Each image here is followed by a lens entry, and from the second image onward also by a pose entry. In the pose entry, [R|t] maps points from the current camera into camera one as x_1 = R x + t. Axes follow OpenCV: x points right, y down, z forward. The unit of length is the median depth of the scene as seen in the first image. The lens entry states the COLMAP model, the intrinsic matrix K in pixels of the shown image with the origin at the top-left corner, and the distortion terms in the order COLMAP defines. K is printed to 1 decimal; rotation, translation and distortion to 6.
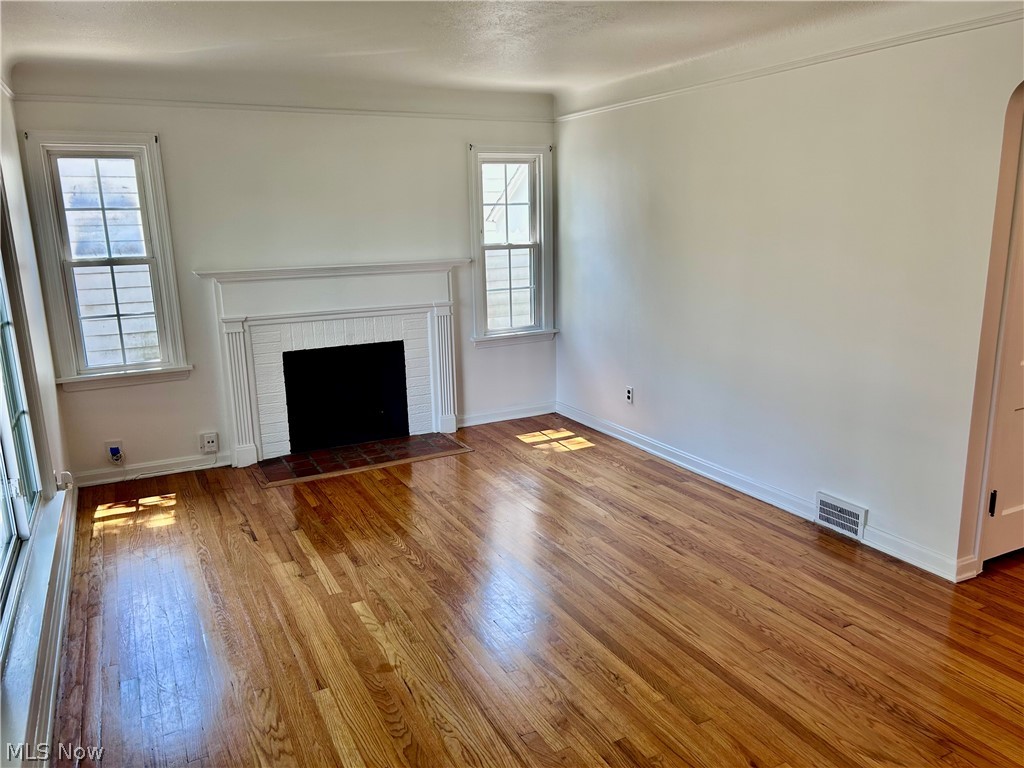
lens RADIAL K [[766.1, 0, 520.3], [0, 766.1, 388.0], [0, 0, 1]] dist [0.030948, -0.016577]
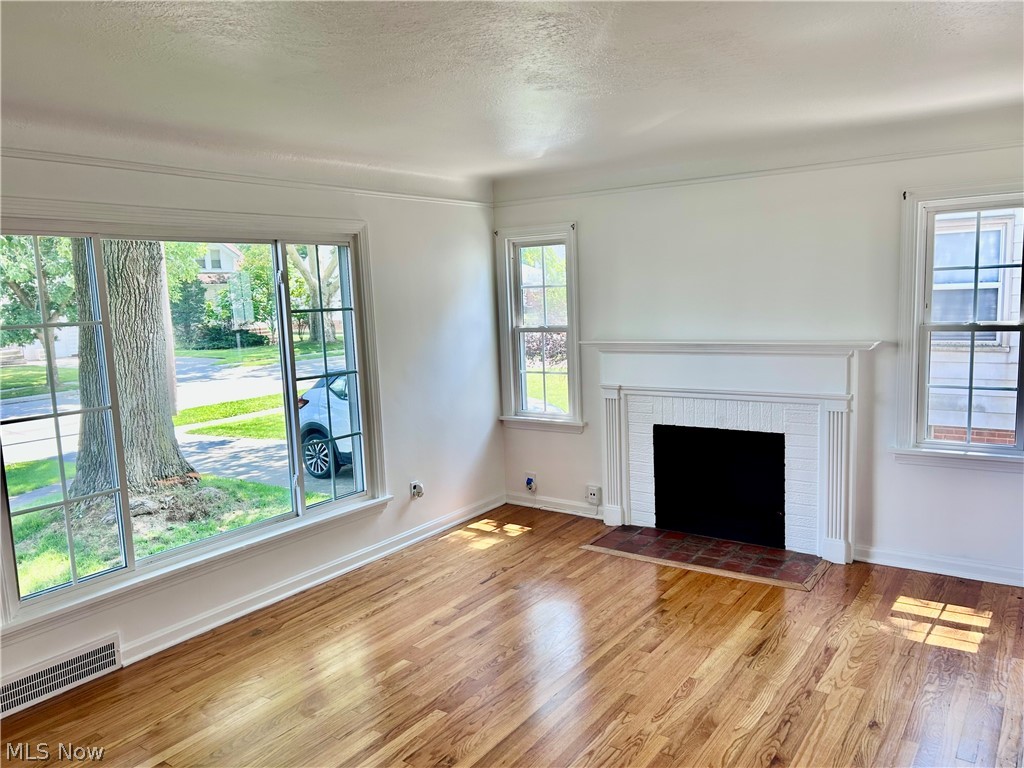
lens RADIAL K [[766.1, 0, 517.6], [0, 766.1, 385.2], [0, 0, 1]] dist [0.030948, -0.016577]
pose [[0.449818, 0.113693, -0.885854, 0.494817], [-0.169940, 0.984639, 0.040079, -0.107841], [0.876803, 0.132514, 0.462230, 0.384781]]
